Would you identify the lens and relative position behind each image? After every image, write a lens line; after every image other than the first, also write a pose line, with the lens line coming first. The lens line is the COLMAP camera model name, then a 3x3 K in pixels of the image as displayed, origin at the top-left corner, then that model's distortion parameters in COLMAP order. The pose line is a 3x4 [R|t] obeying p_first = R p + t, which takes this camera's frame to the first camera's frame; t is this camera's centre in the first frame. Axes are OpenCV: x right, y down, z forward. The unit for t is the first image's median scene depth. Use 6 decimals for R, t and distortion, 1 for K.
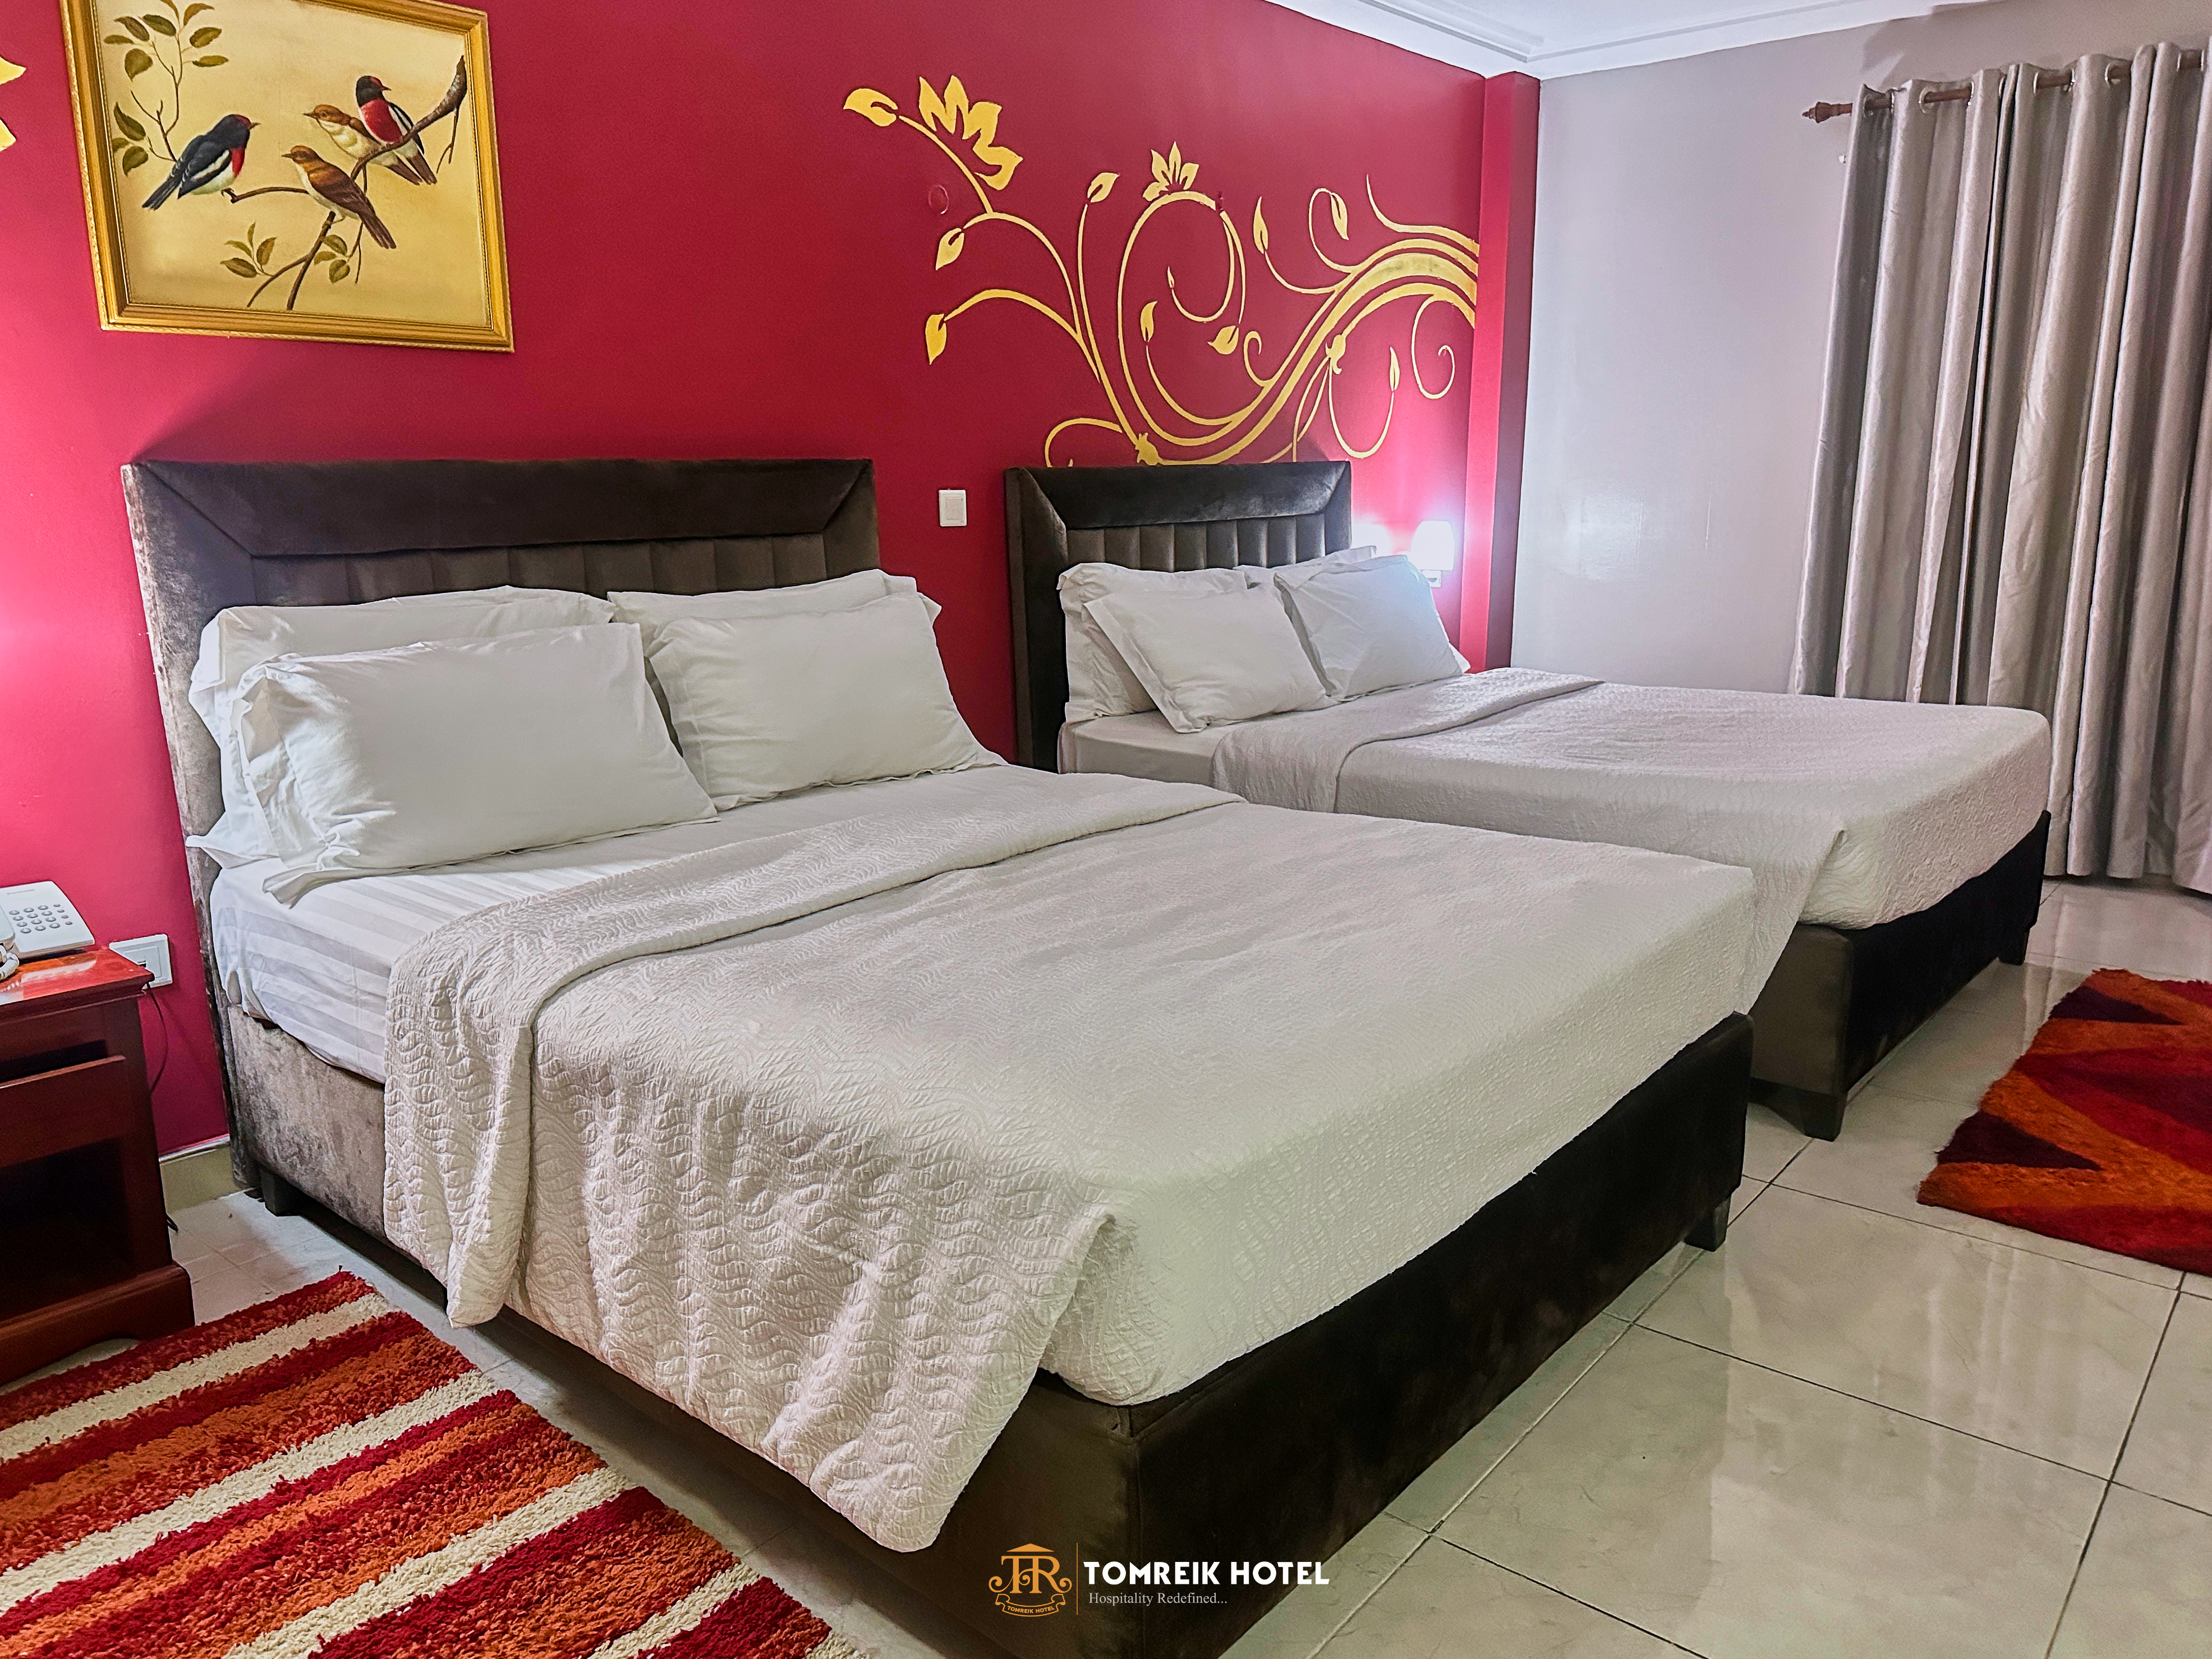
lens RADIAL K [[1702.3, 0, 1085.2], [0, 1702.3, 845.5], [0, 0, 1]] dist [0.072572, -0.118047]
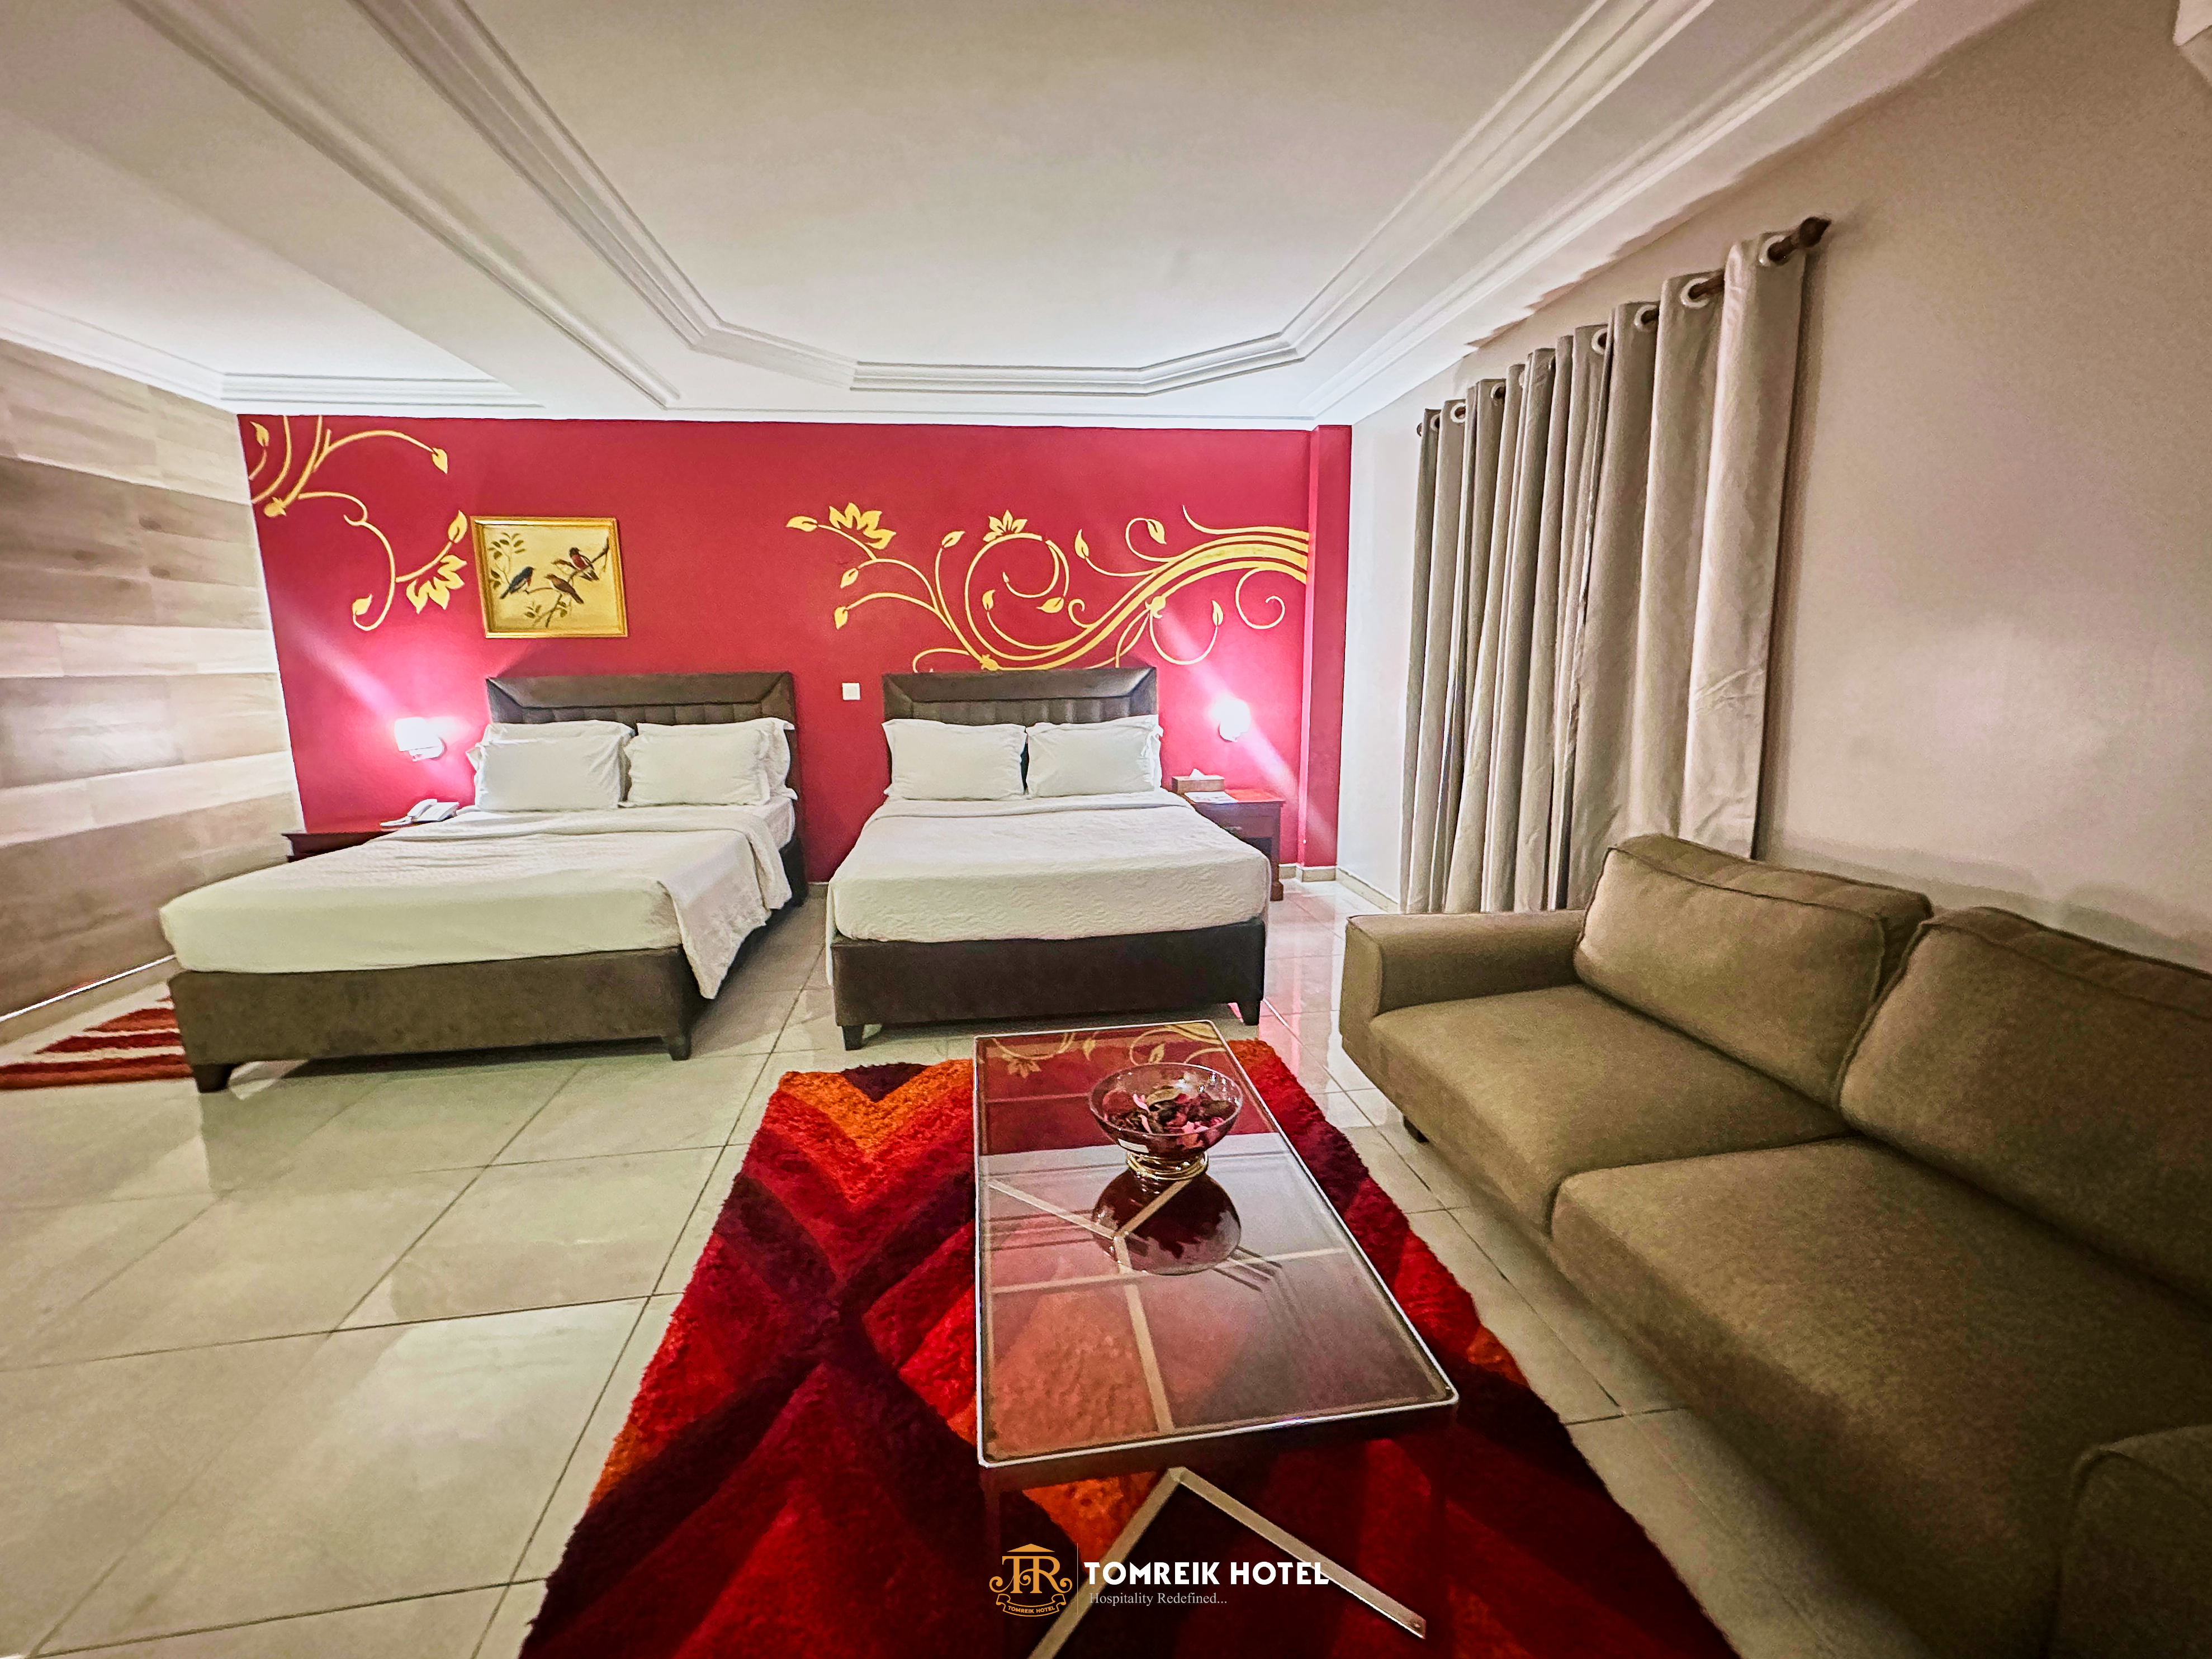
lens RADIAL K [[927.9, 0, 1065.0], [0, 927.9, 818.3], [0, 0, 1]] dist [-0.008722, -0.000099]
pose [[0.722104, 0.116613, -0.681885, 0.974614], [-0.139933, 0.989936, 0.021109, -0.099979], [0.677484, 0.080175, 0.731155, 0.324542]]
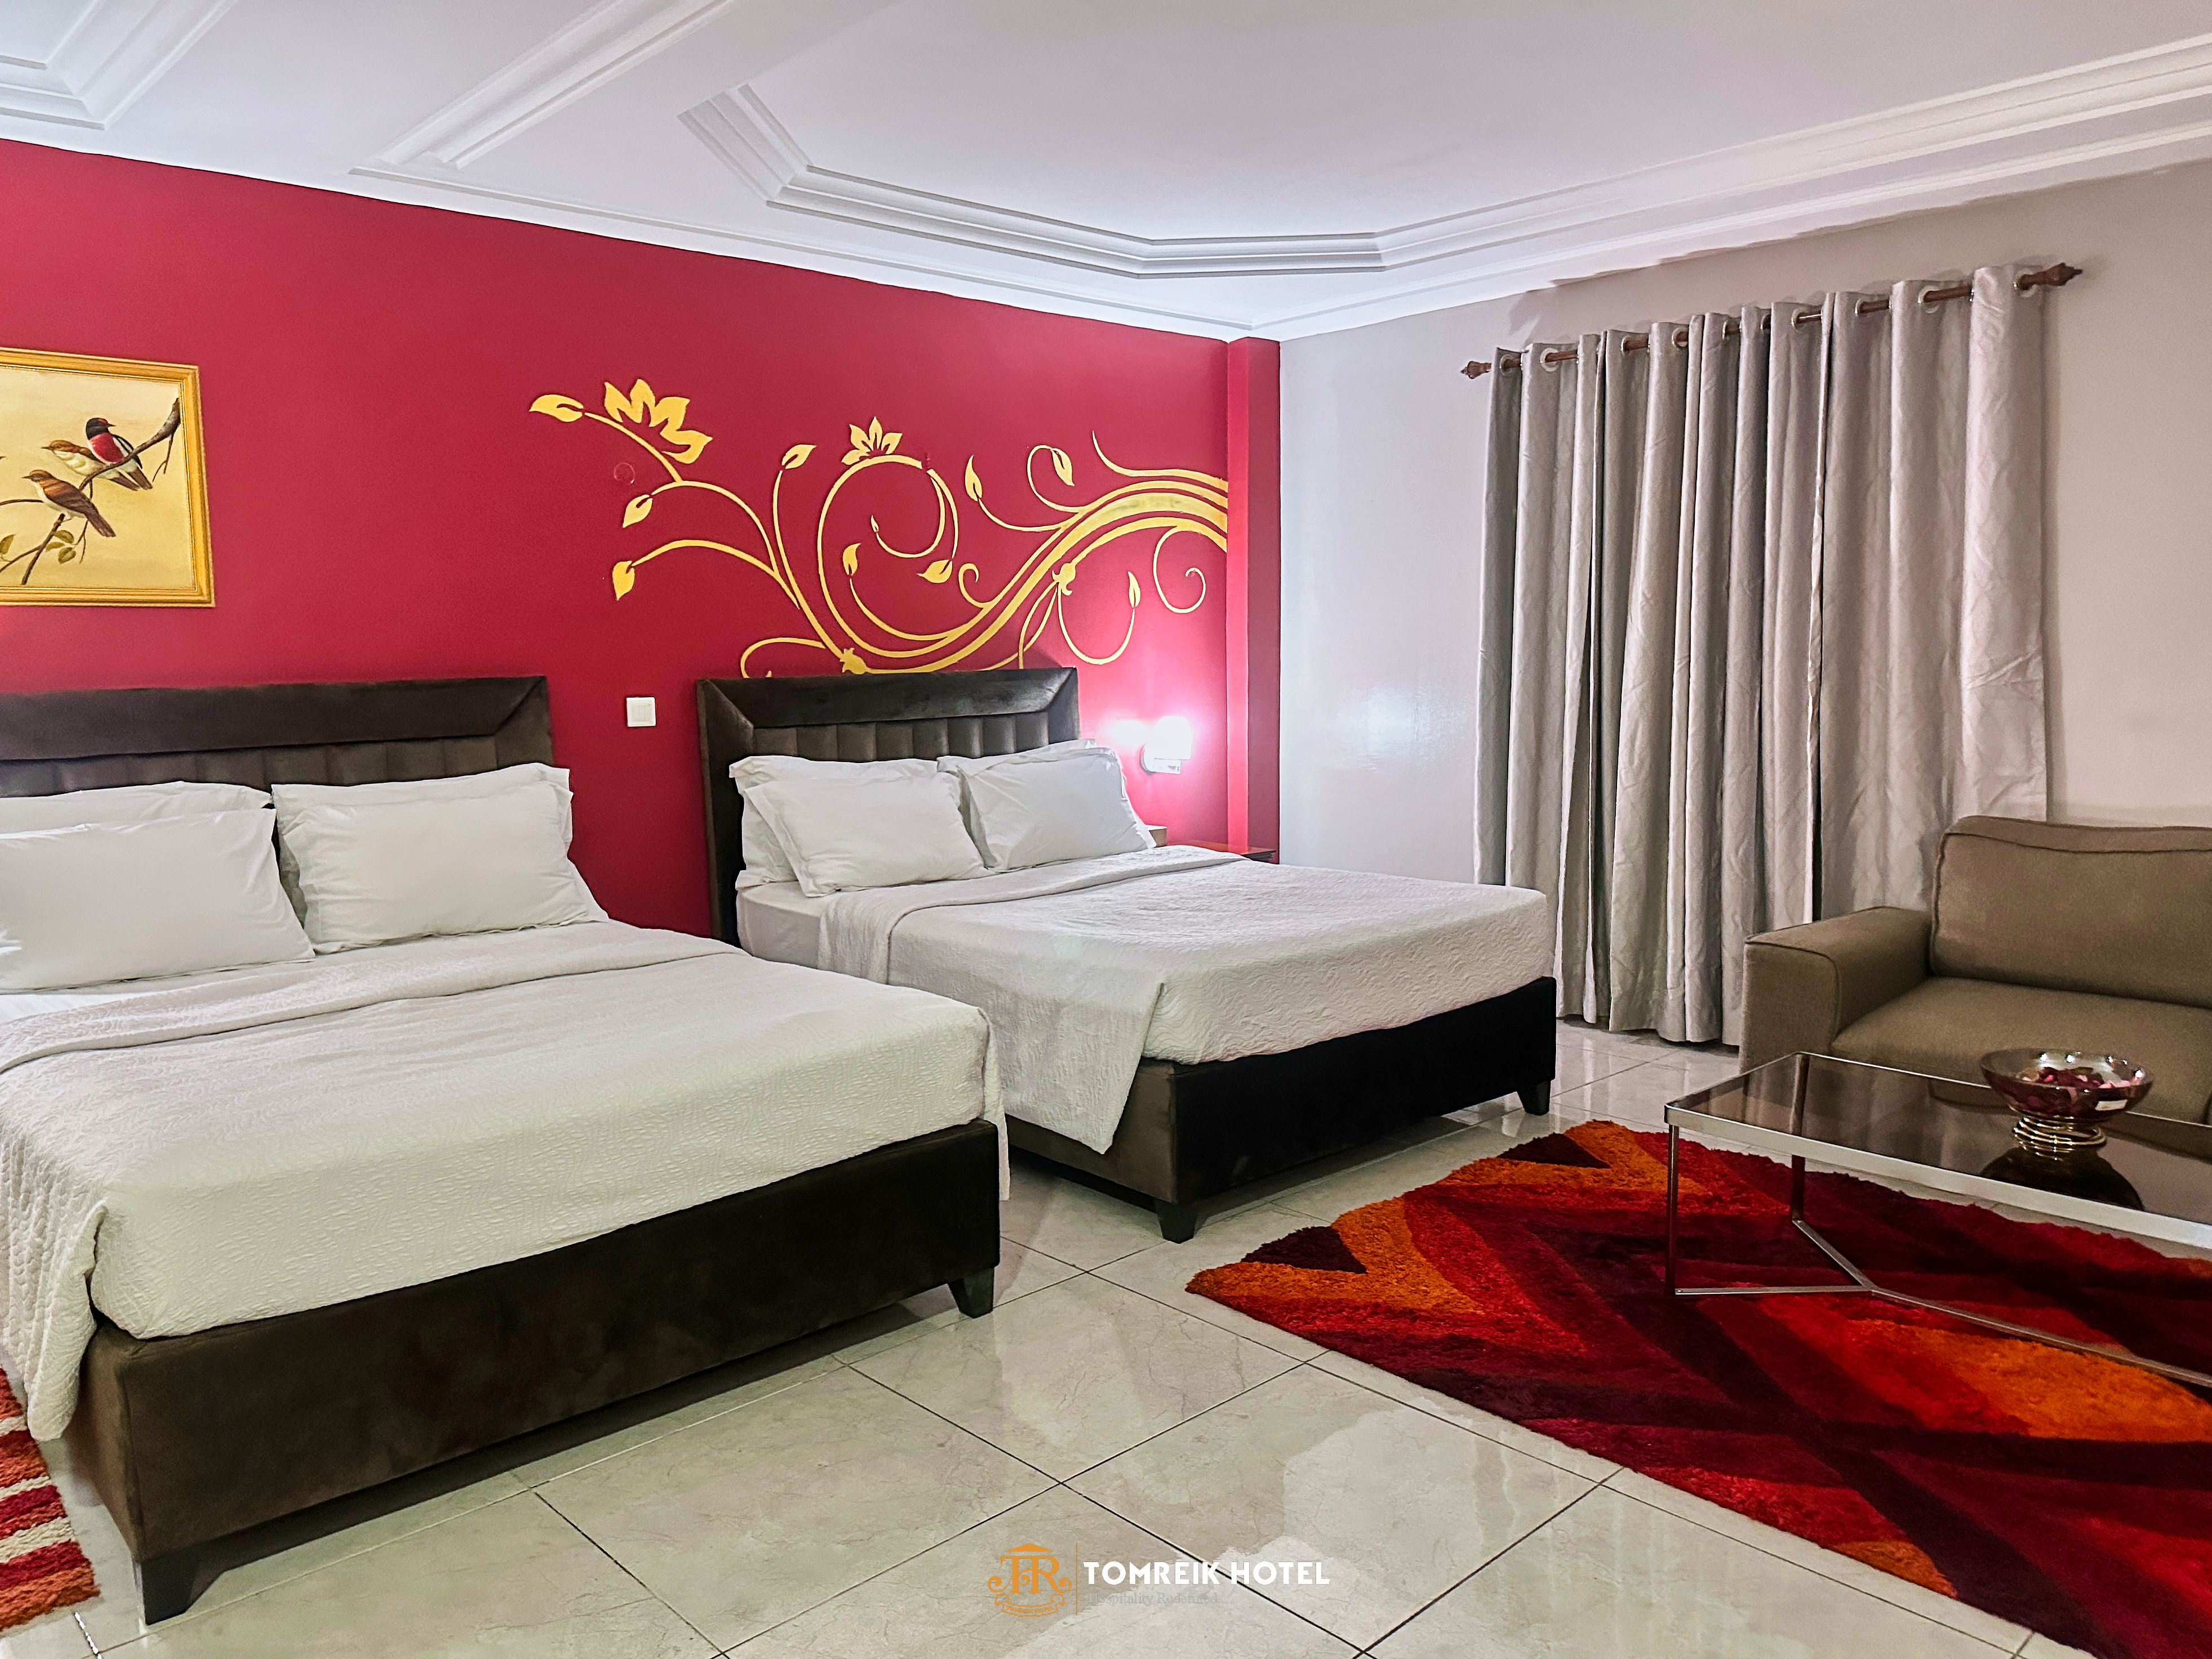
lens RADIAL K [[1667.1, 0, 1106.0], [0, 1667.1, 829.5], [0, 0, 1]] dist [0.101234, -0.201118]
pose [[0.992316, 0.006763, -0.123548, 0.408922], [-0.019855, 0.994270, -0.105042, 0.006493], [0.122129, 0.106688, 0.986763, -0.146613]]
